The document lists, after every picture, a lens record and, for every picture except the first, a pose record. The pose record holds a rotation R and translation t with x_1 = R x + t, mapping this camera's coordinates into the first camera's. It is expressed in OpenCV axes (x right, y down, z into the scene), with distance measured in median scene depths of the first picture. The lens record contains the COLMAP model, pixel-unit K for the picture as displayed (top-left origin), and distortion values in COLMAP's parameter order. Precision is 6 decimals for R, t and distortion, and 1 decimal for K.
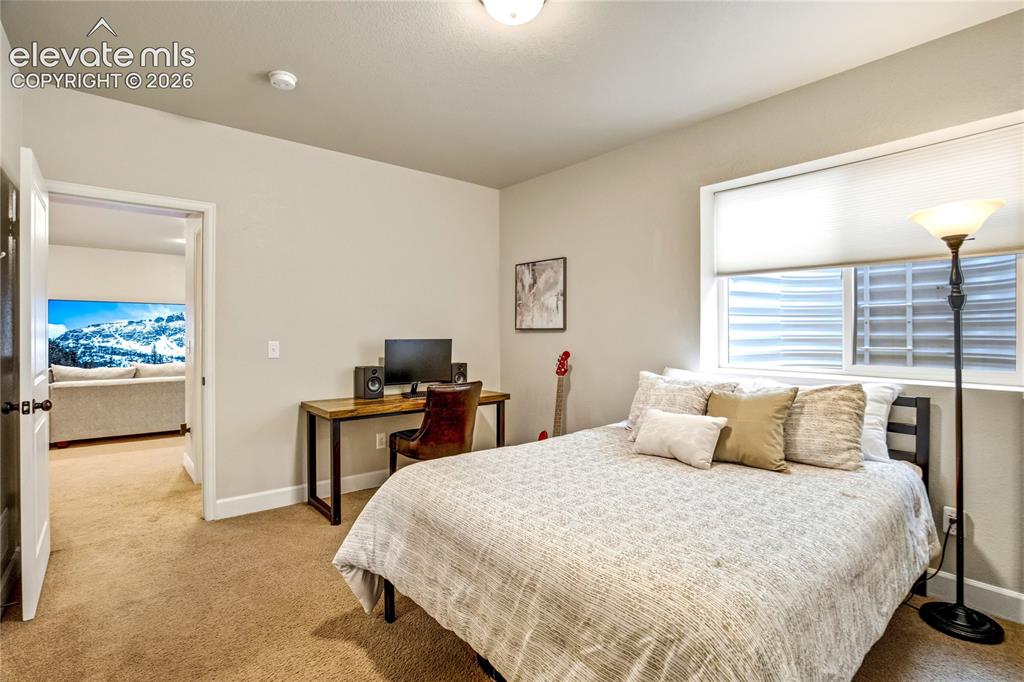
lens RADIAL K [[483.5, 0, 515.8], [0, 483.5, 338.4], [0, 0, 1]] dist [0.000160, -0.000116]
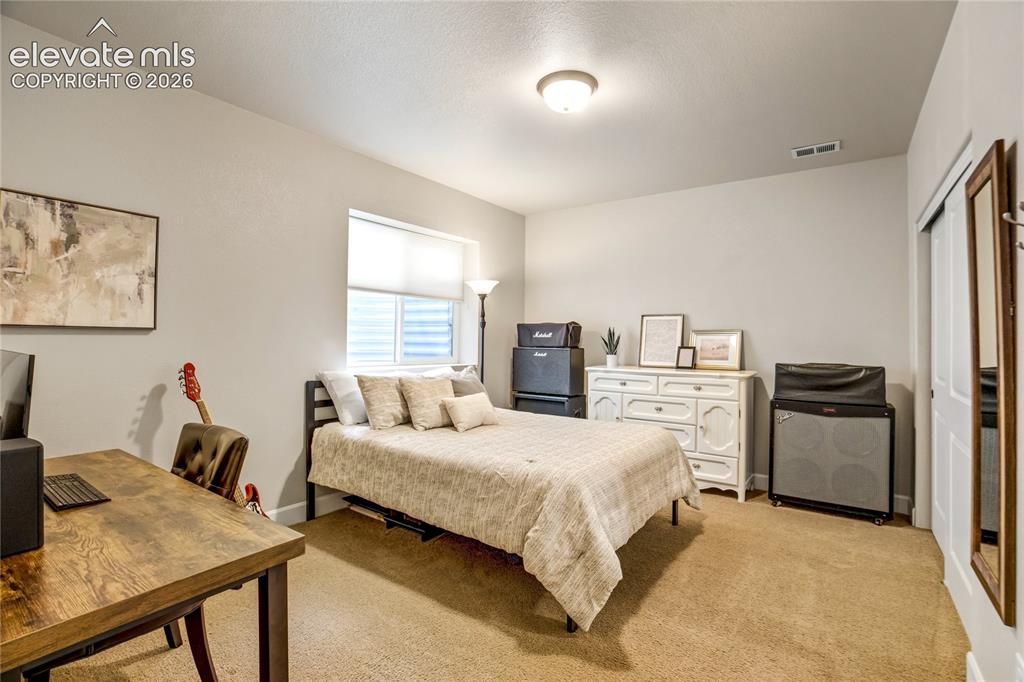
lens RADIAL K [[483.5, 0, 515.8], [0, 483.5, 338.4], [0, 0, 1]] dist [0.000160, -0.000116]
pose [[-0.218177, 0.005887, 0.975891, -0.614926], [0.003580, 0.999980, -0.005232, -0.003106], [-0.975903, 0.002353, -0.218194, 0.672509]]
